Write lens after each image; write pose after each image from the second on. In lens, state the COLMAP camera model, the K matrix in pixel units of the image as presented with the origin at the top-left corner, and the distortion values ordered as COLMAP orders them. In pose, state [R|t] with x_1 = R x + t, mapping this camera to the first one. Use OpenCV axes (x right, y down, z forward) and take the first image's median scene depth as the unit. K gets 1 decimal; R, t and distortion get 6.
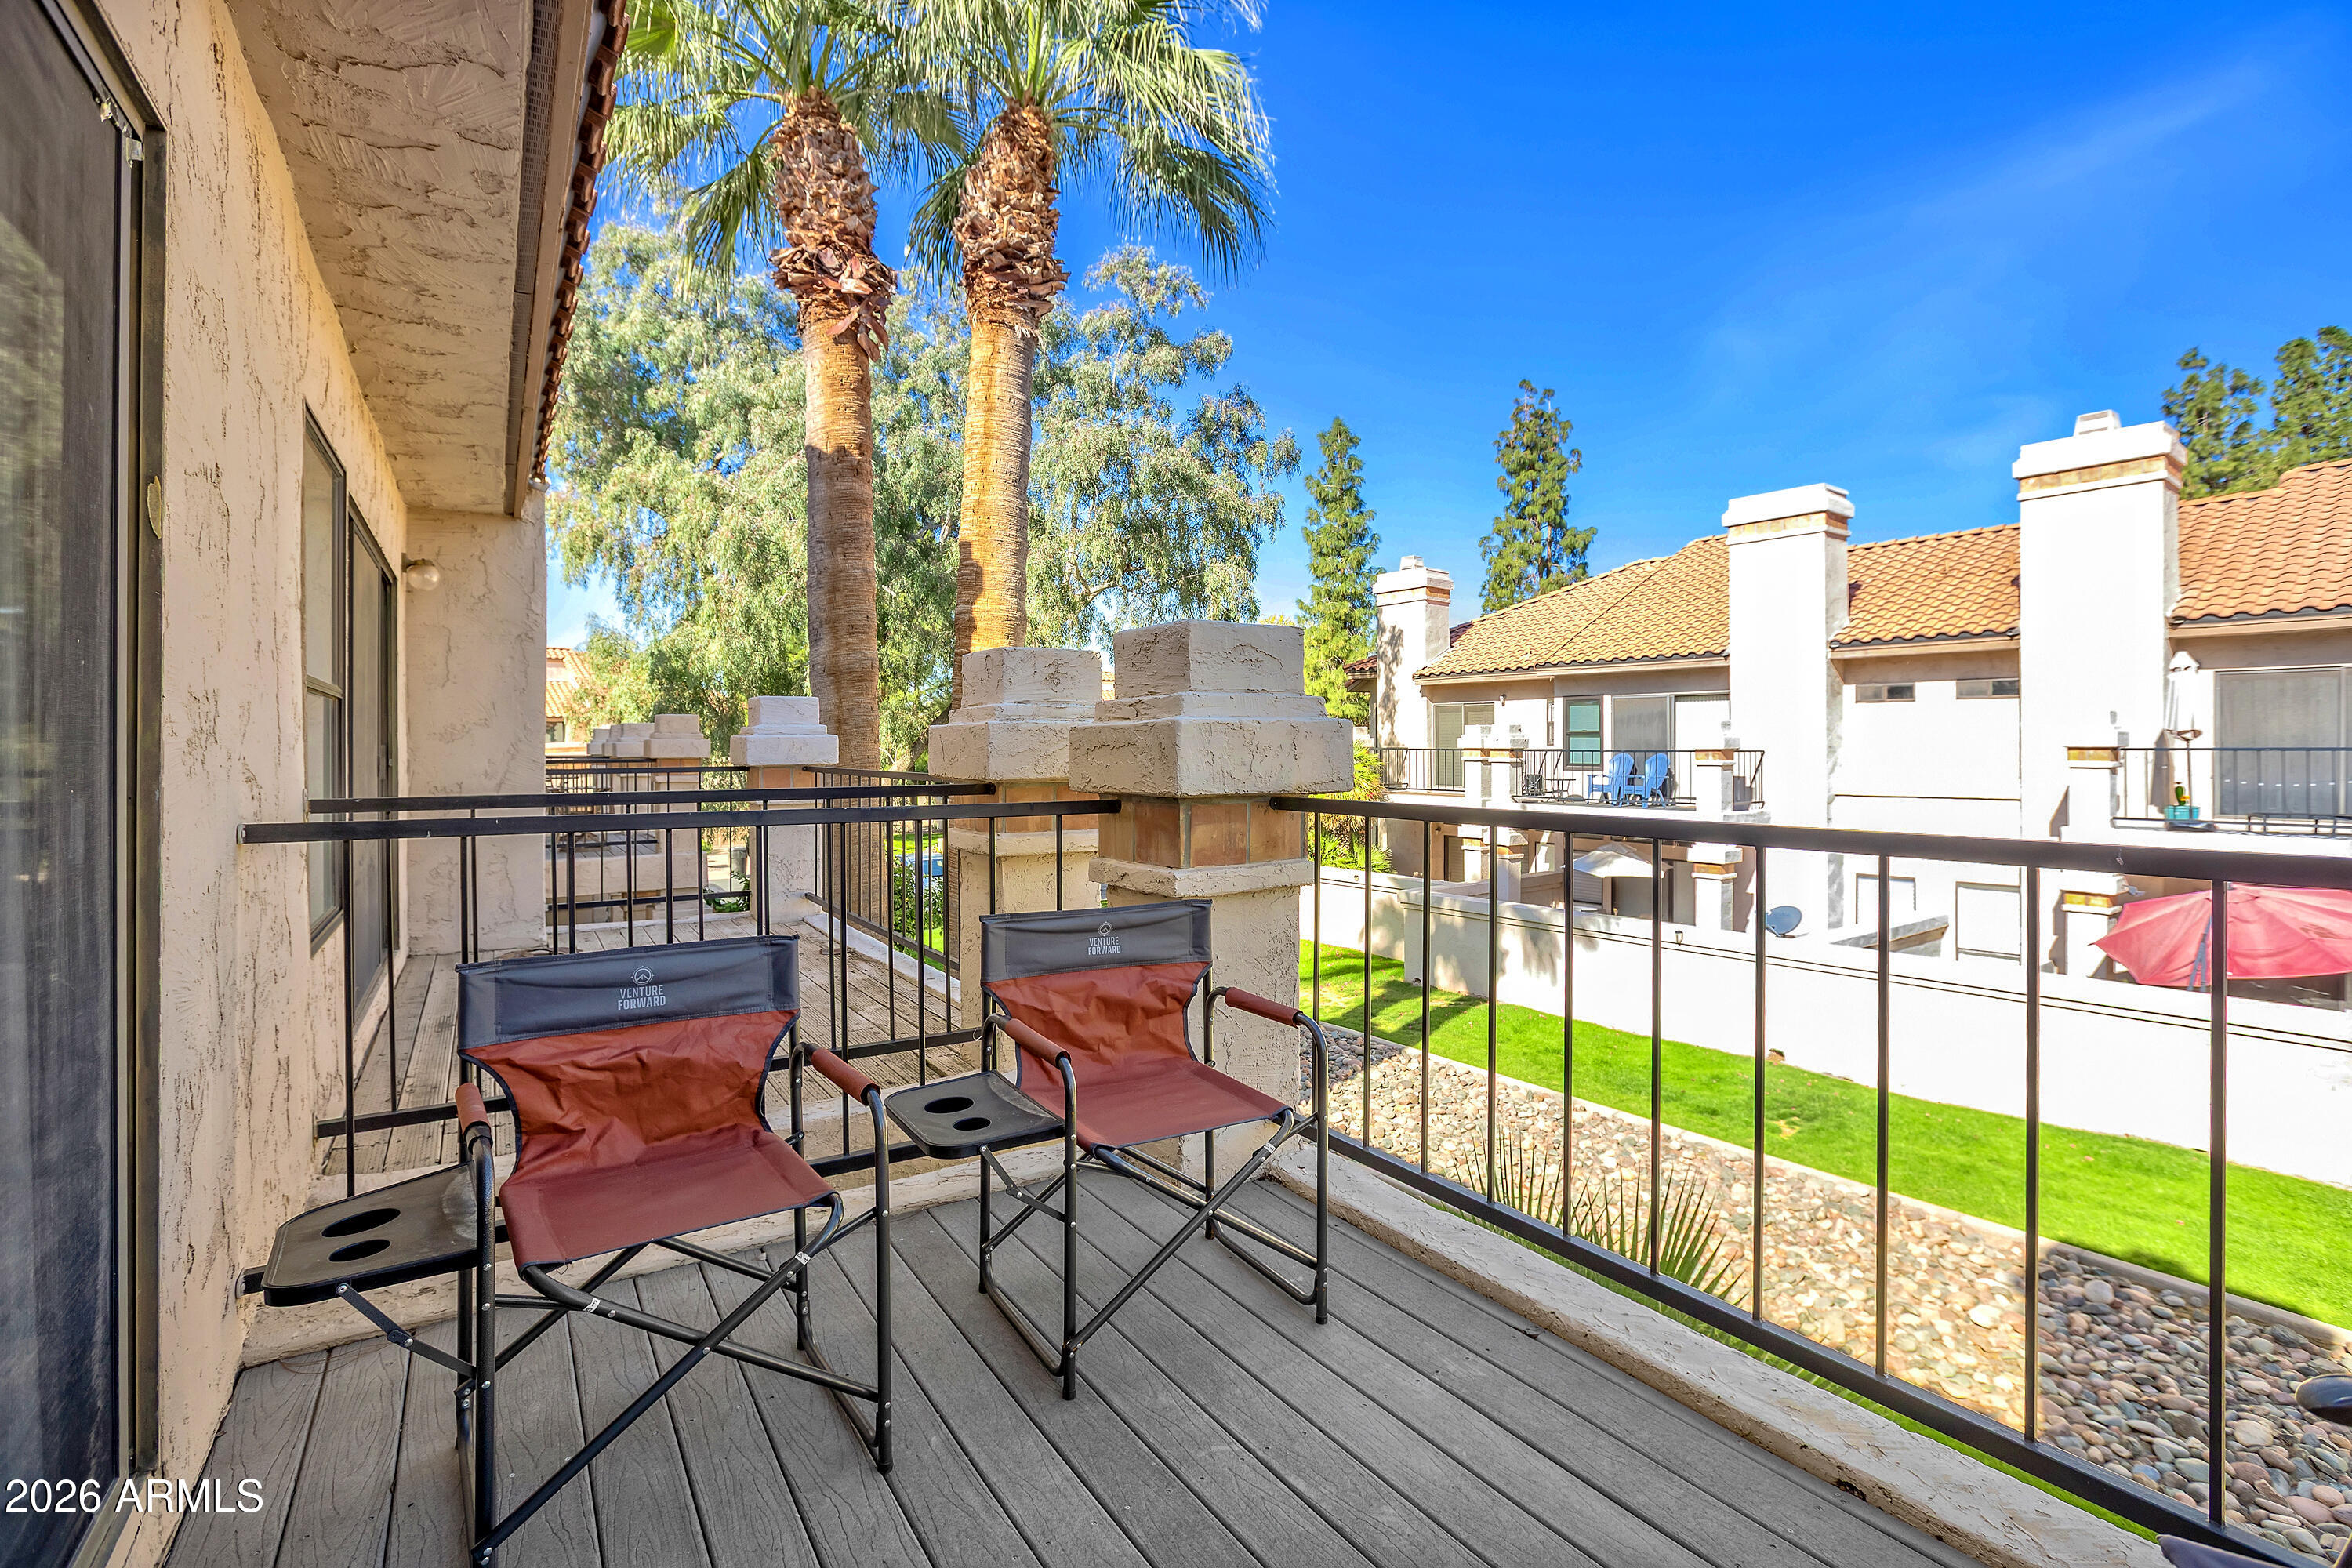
lens RADIAL K [[1081.2, 0, 1157.8], [0, 1081.2, 776.1], [0, 0, 1]] dist [-0.031981, 0.005783]
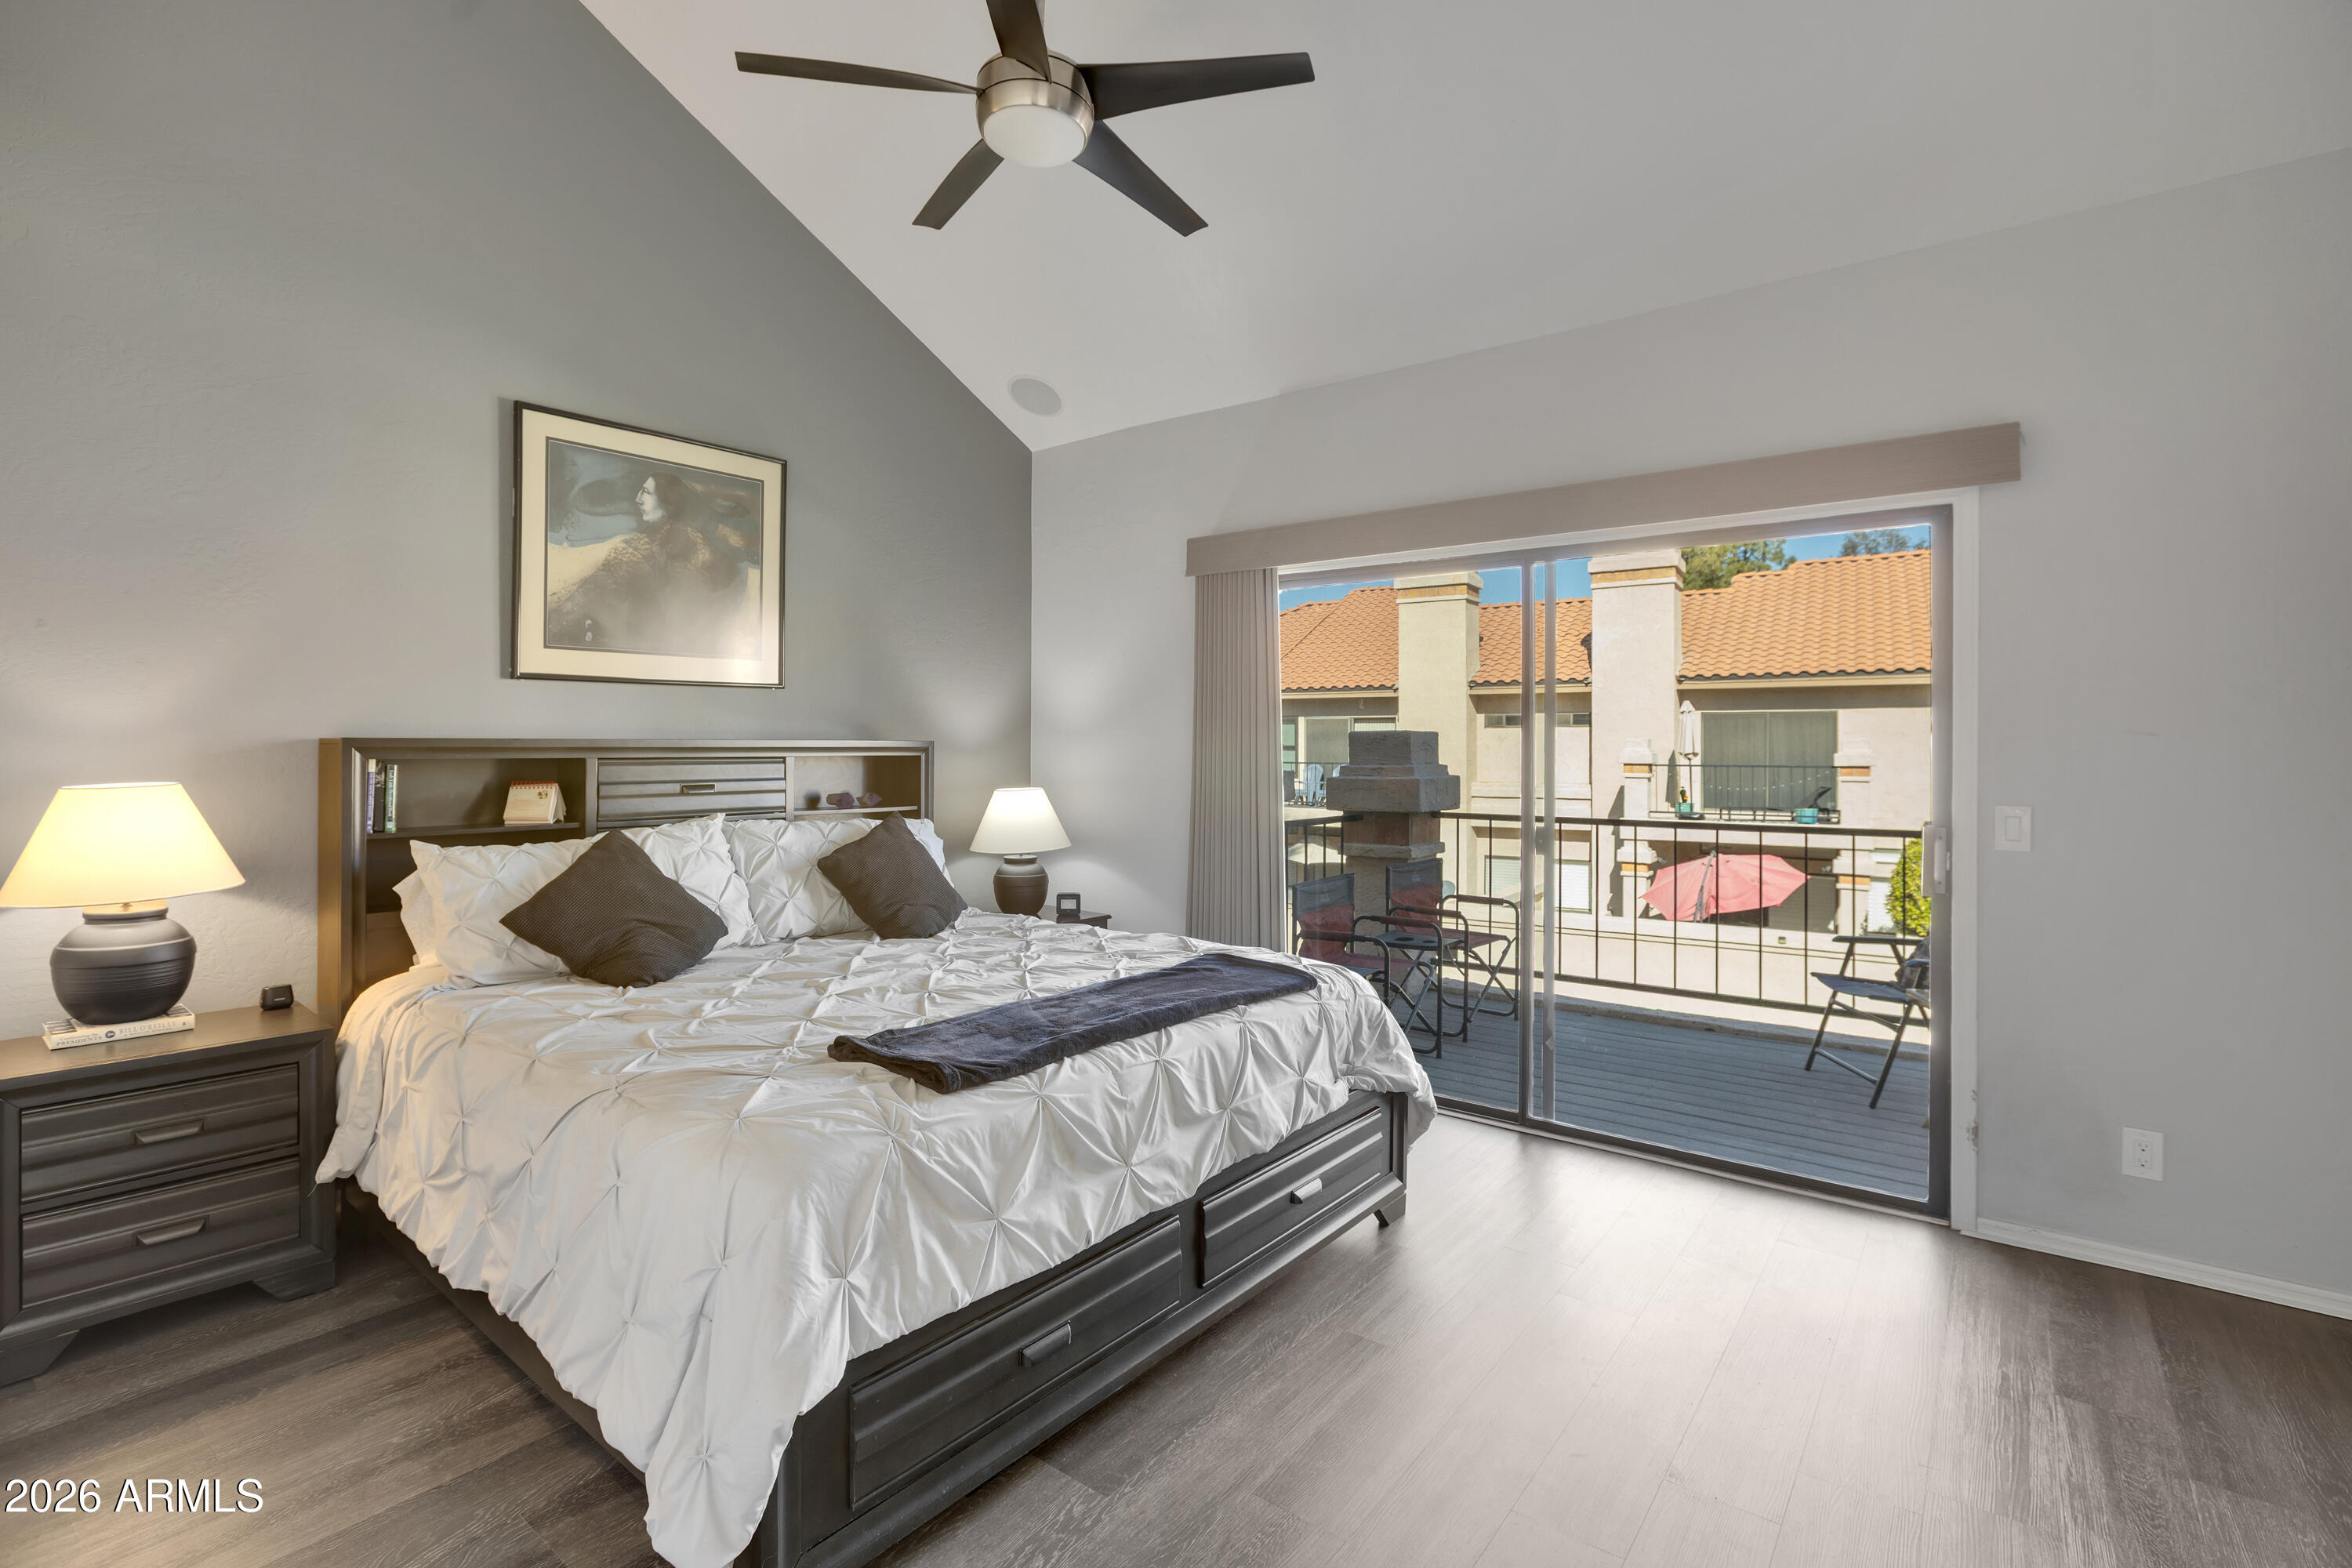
lens RADIAL K [[1081.2, 0, 1186.0], [0, 1081.2, 782.9], [0, 0, 1]] dist [-0.031981, 0.005783]
pose [[0.934751, -0.005291, 0.355263, -0.228119], [0.003352, 0.999976, 0.006072, -0.011027], [-0.355287, -0.004485, 0.934747, -0.171276]]
